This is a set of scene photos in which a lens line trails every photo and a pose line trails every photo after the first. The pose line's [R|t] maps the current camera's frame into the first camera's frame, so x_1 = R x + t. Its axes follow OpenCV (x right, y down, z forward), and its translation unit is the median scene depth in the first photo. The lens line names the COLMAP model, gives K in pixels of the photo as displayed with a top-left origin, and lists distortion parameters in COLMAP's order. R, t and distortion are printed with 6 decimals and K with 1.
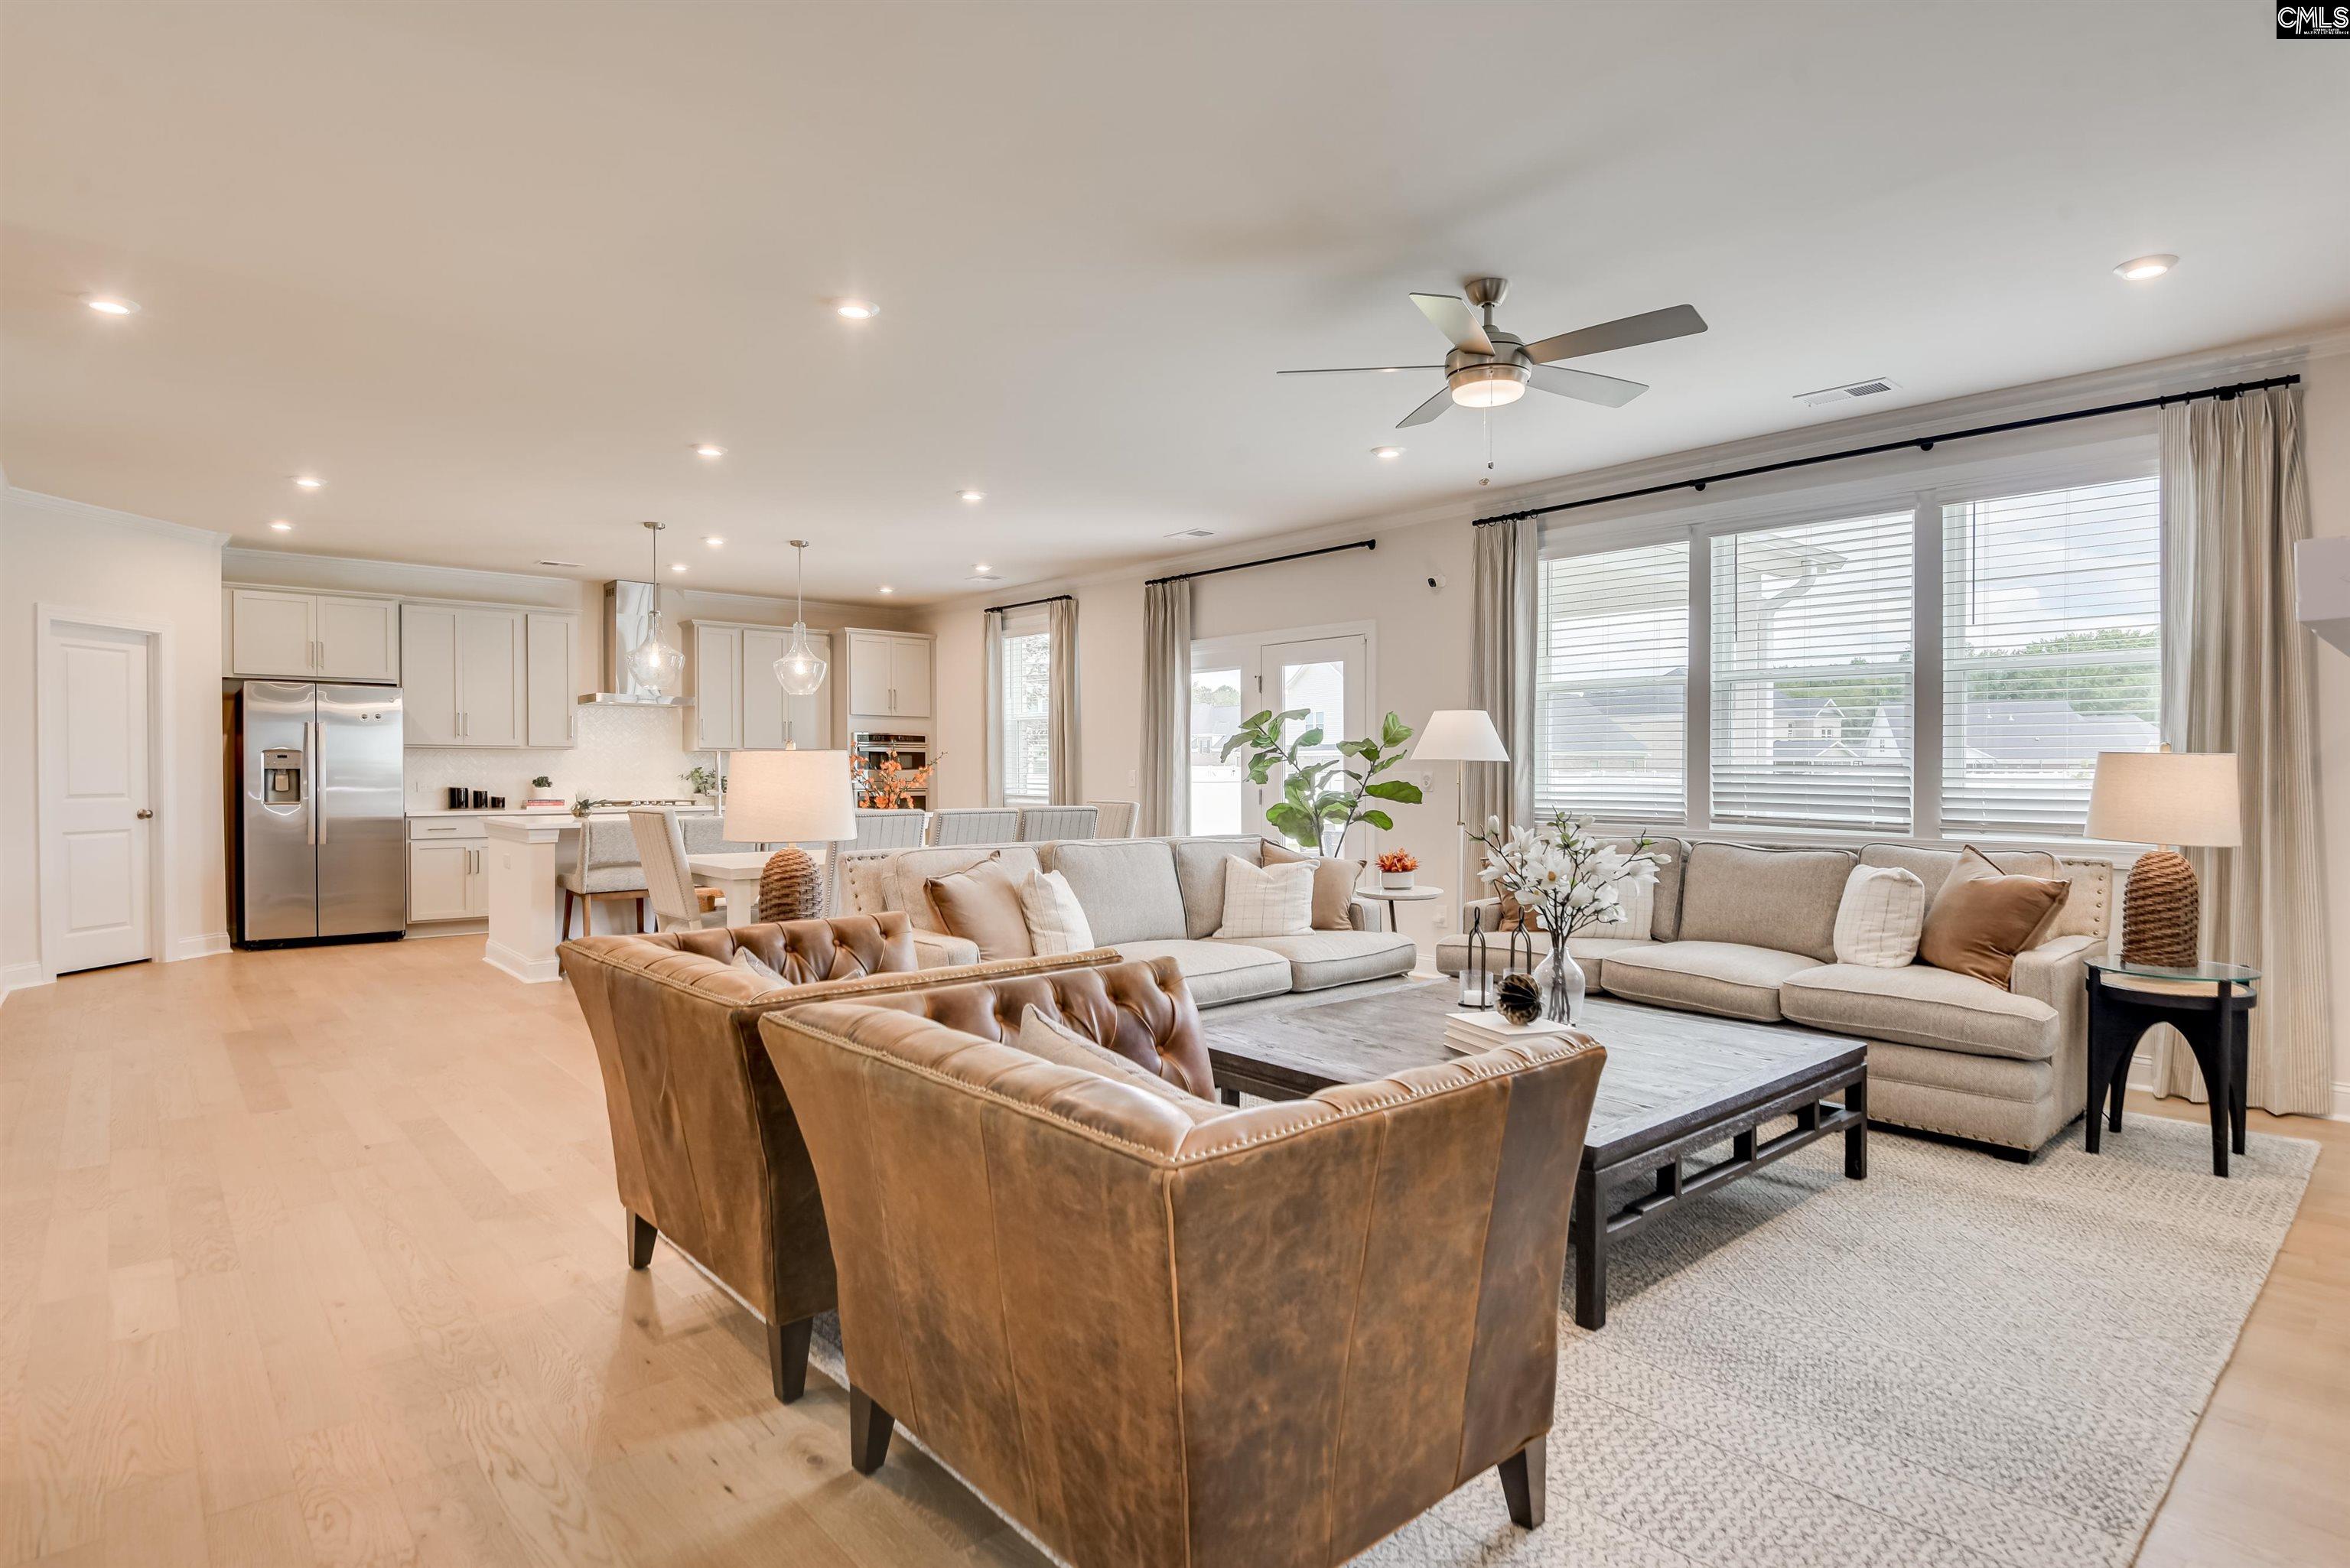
lens RADIAL K [[1251.9, 0, 1175.0], [0, 1251.9, 784.0], [0, 0, 1]] dist [-0.001708, -0.001074]
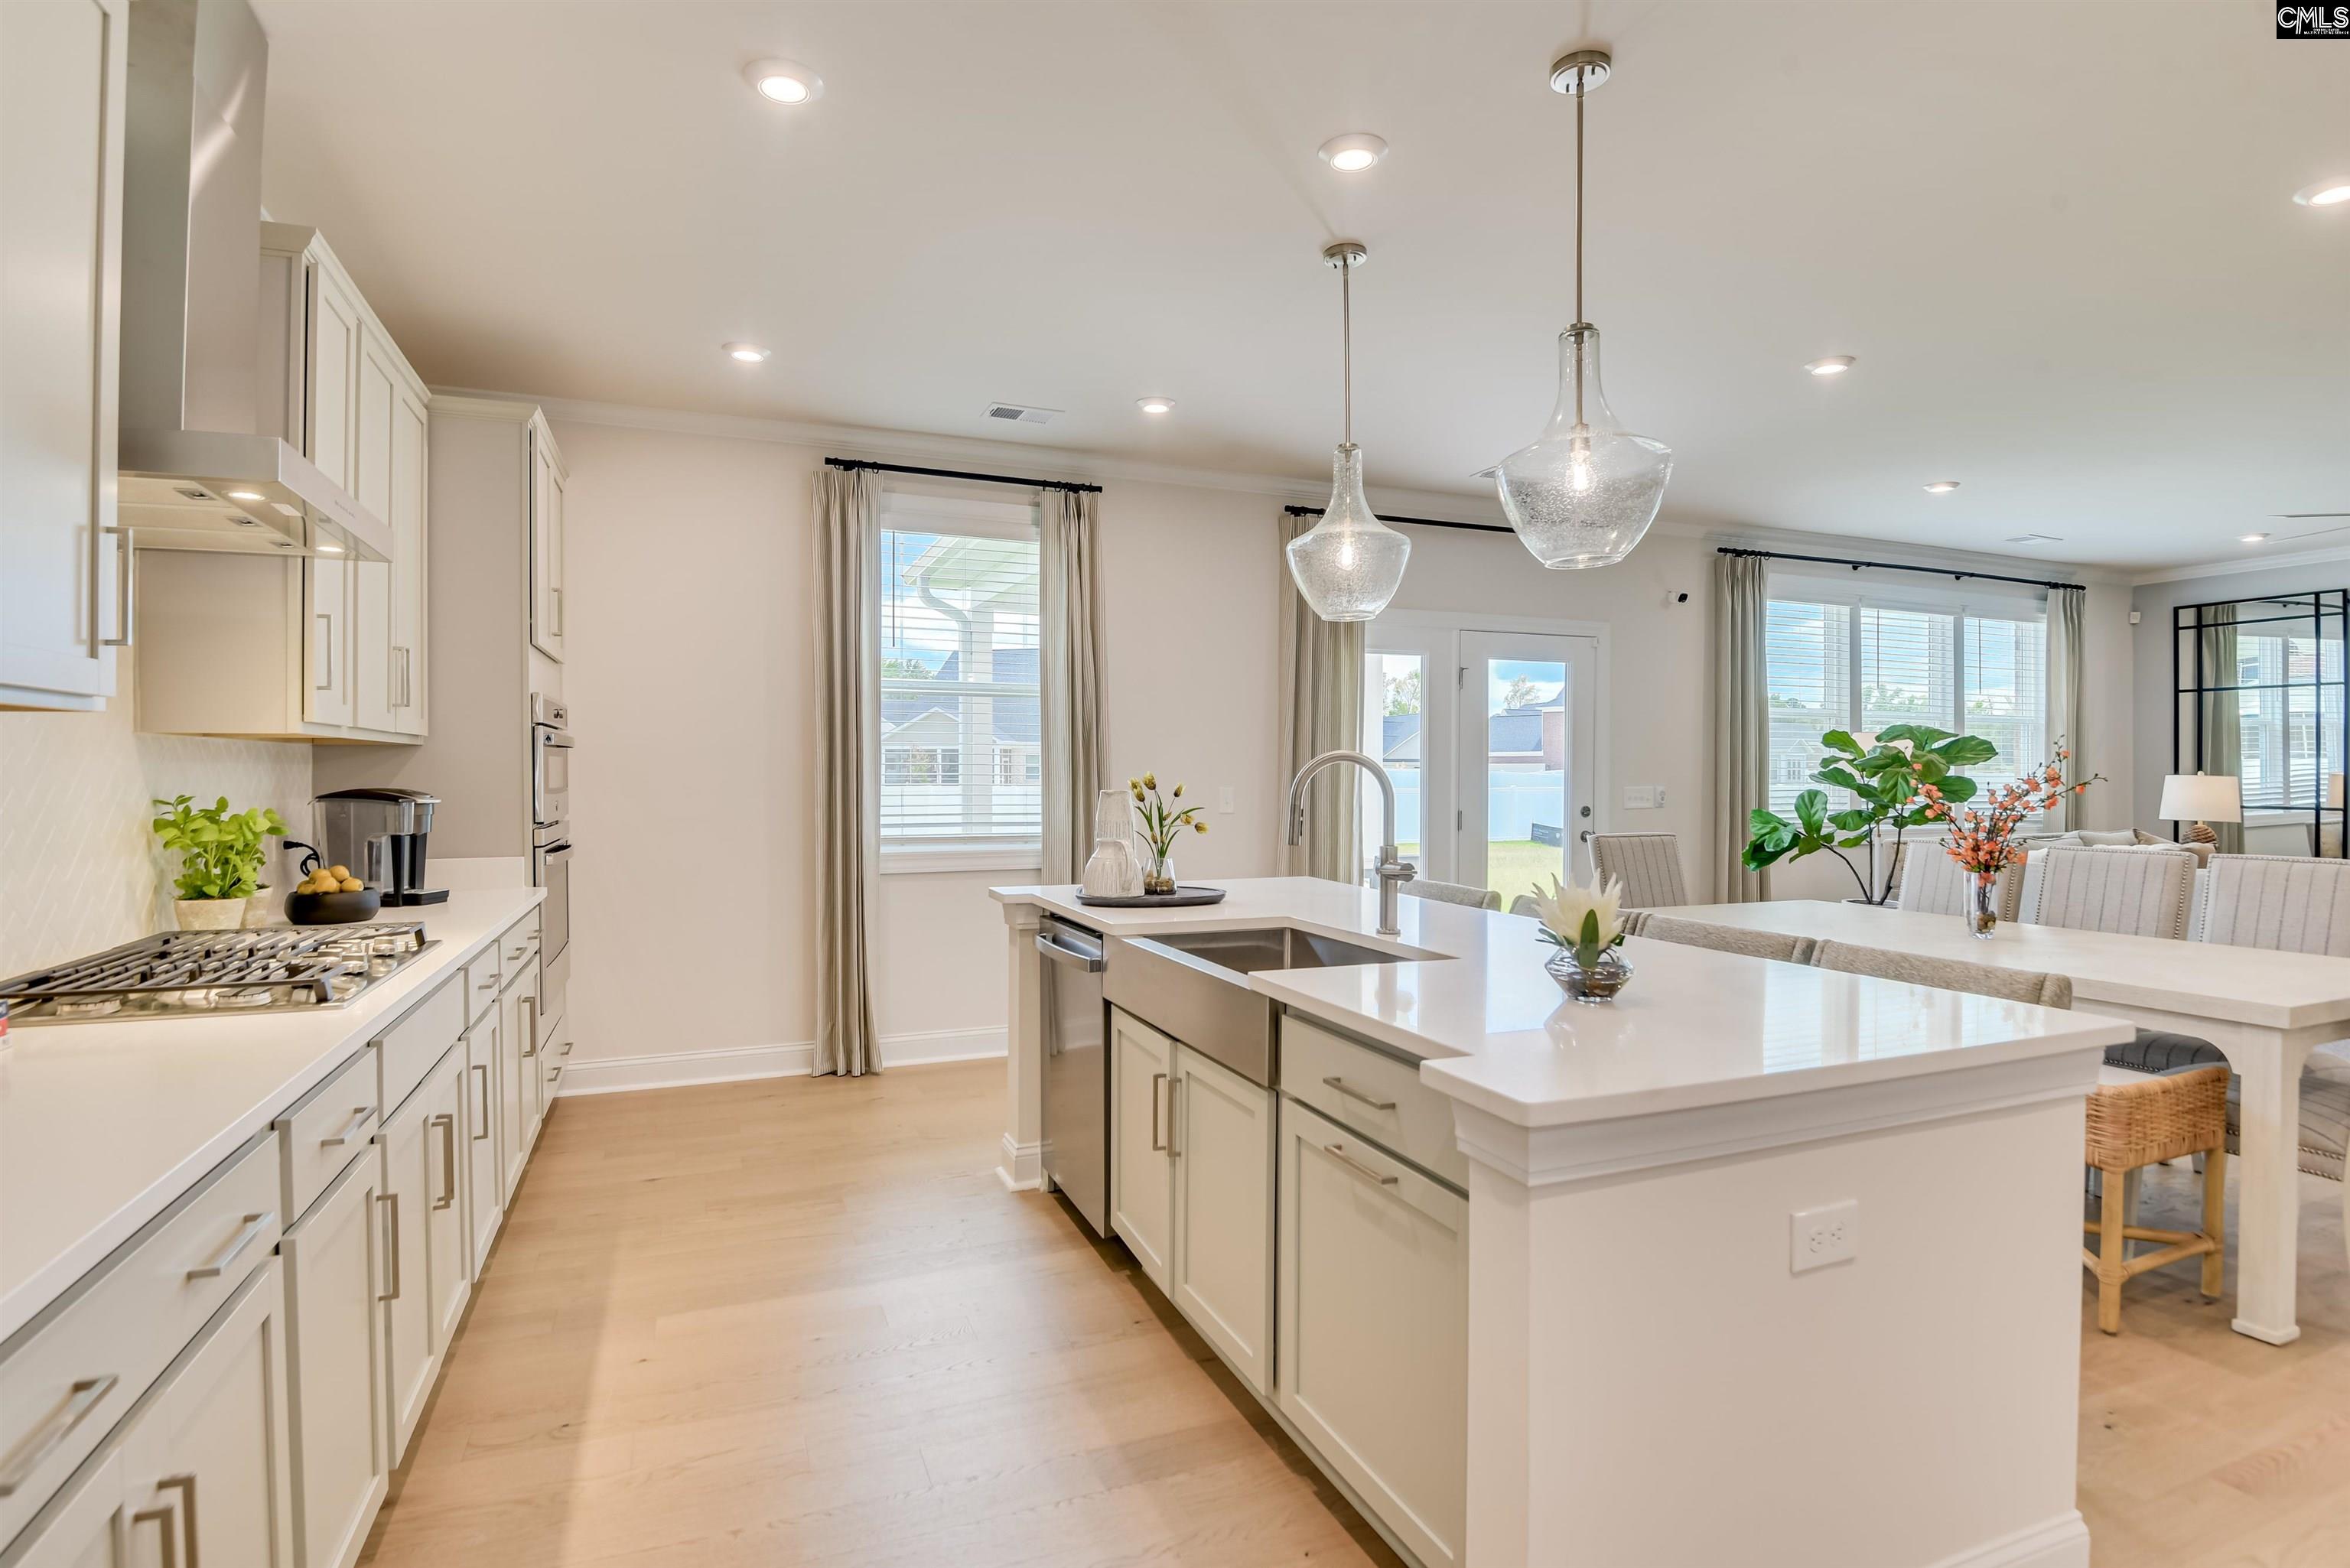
lens RADIAL K [[1152.1, 0, 1181.6], [0, 1152.1, 768.8], [0, 0, 1]] dist [-0.009890, 0.000231]
pose [[0.315091, 0.001558, 0.949060, -0.643534], [0.010428, 0.999933, -0.005103, -0.018581], [-0.949004, 0.011504, 0.315053, 0.878775]]
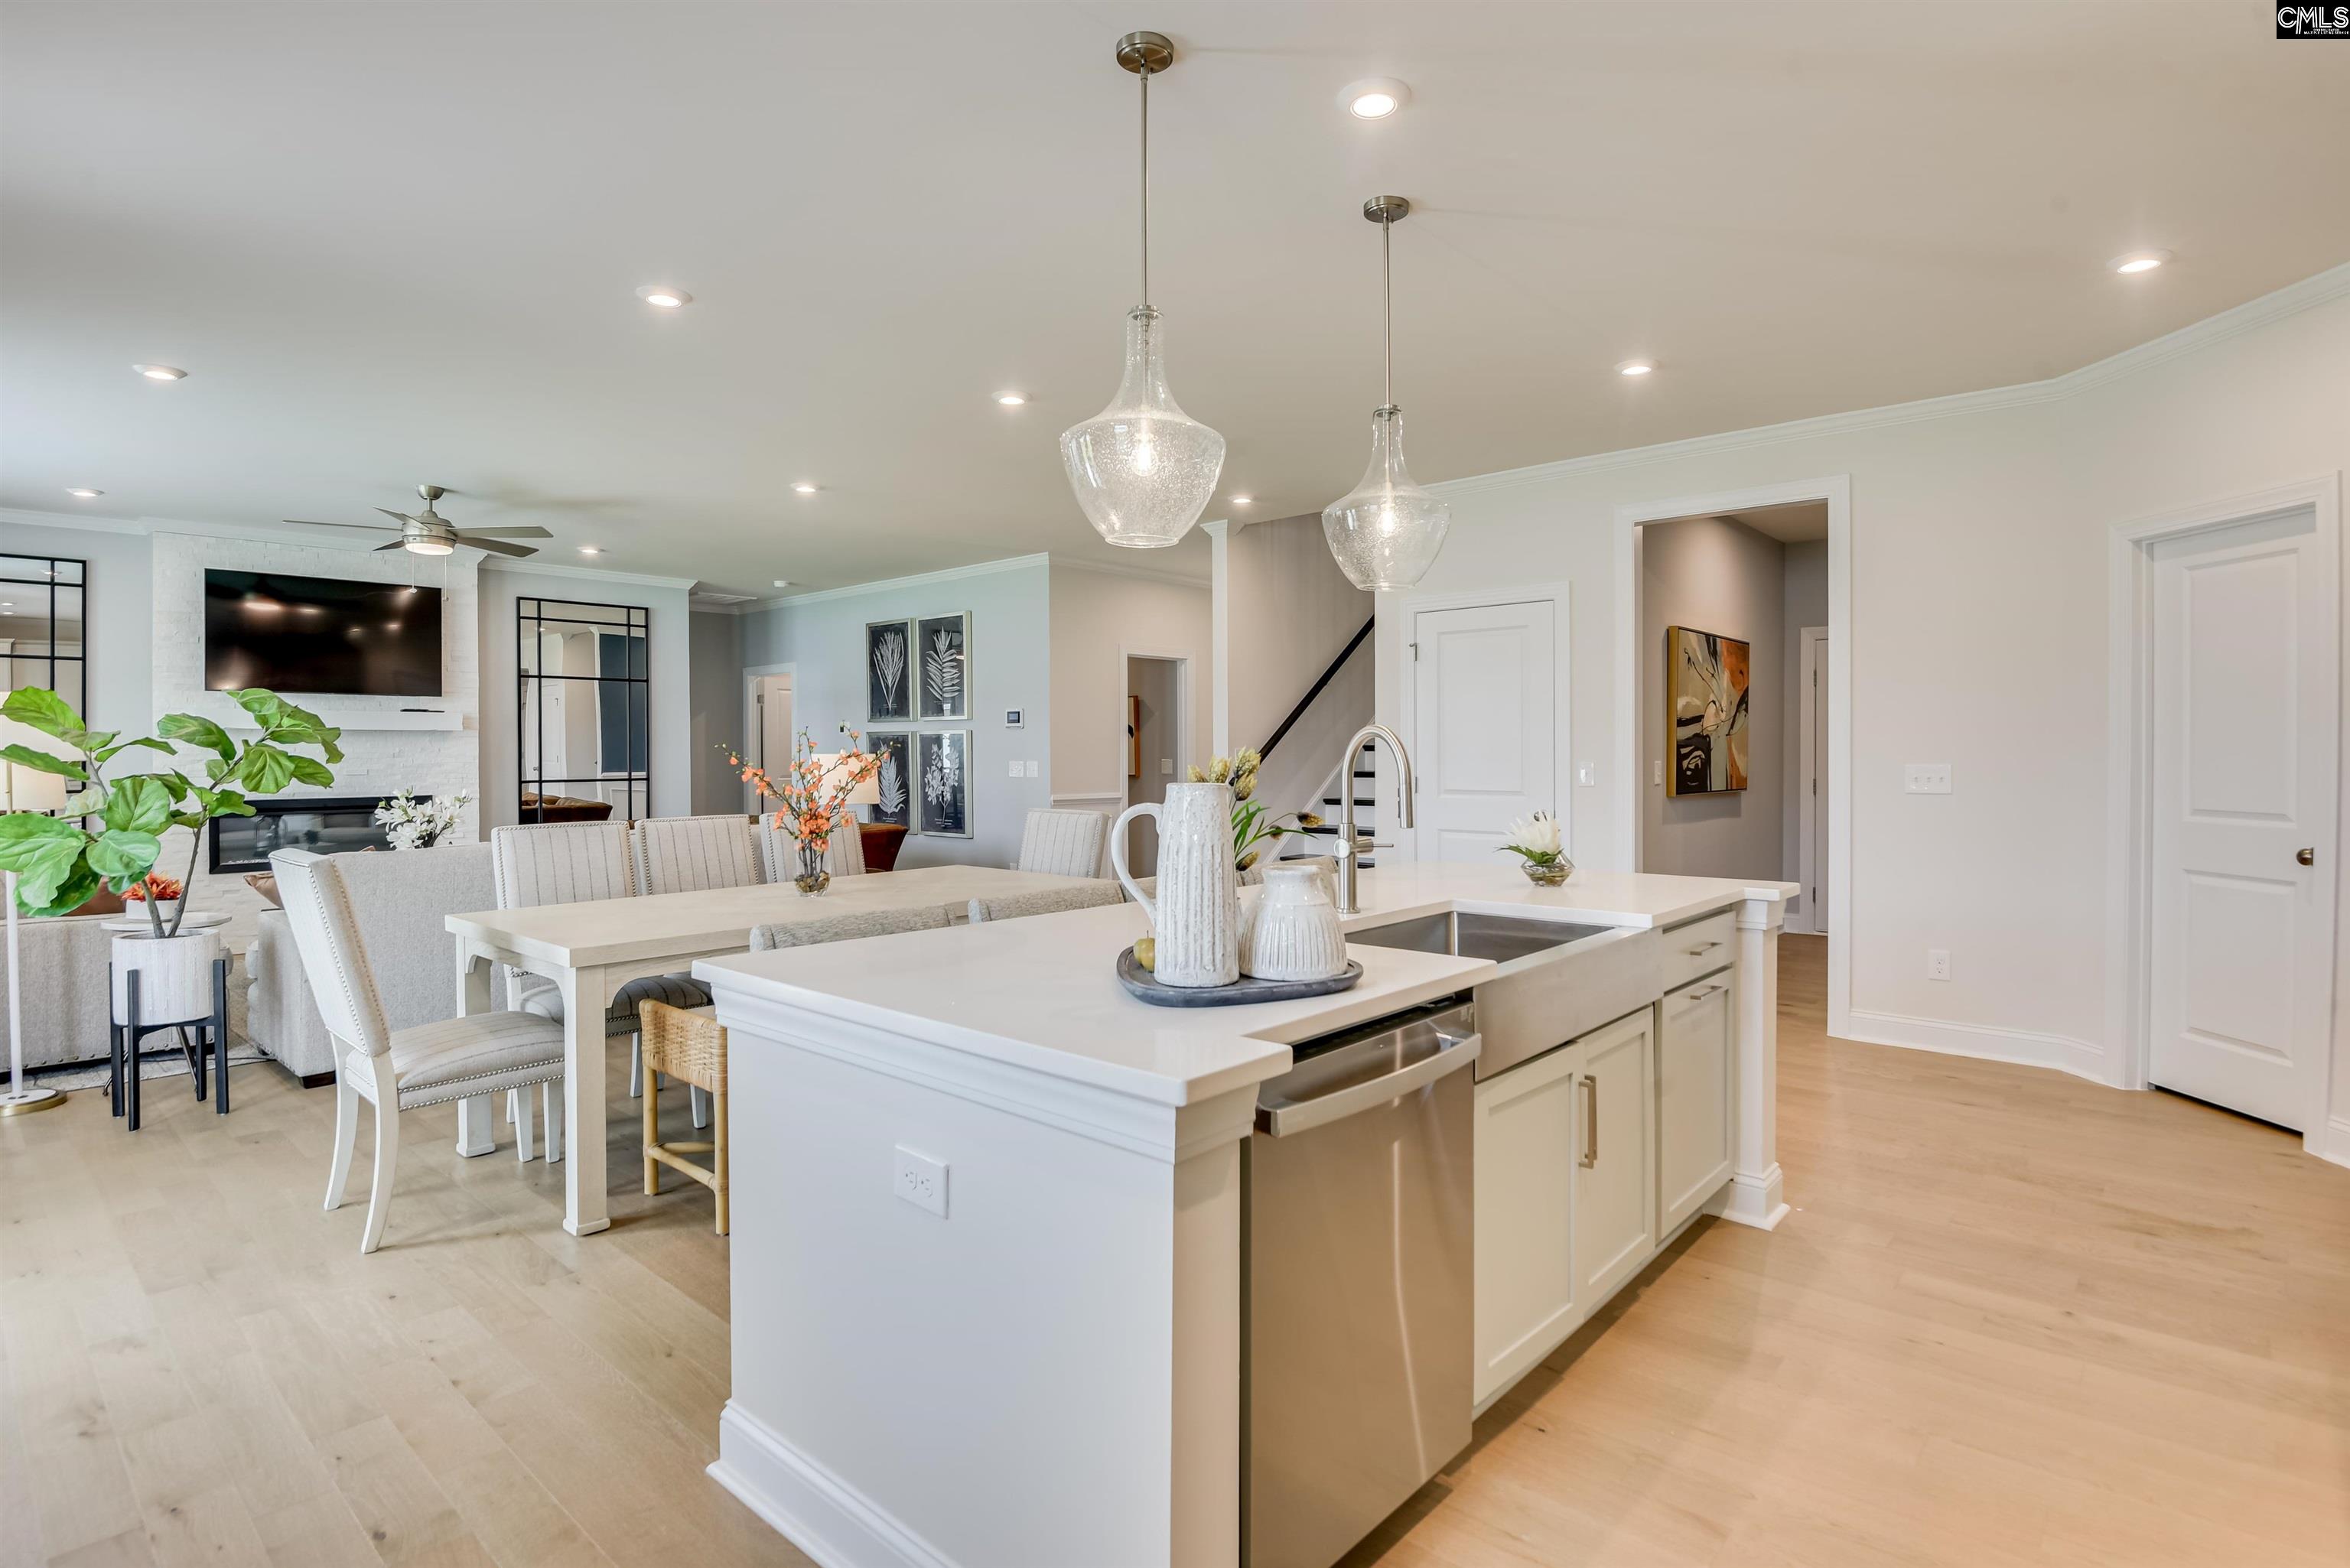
lens RADIAL K [[1152.1, 0, 1181.6], [0, 1152.1, 768.8], [0, 0, 1]] dist [-0.009890, 0.000231]
pose [[-0.992244, 0.002714, -0.124278, -0.263160], [-0.000294, 0.999708, 0.024182, -0.020180], [0.124308, 0.024031, -0.991953, 1.206673]]
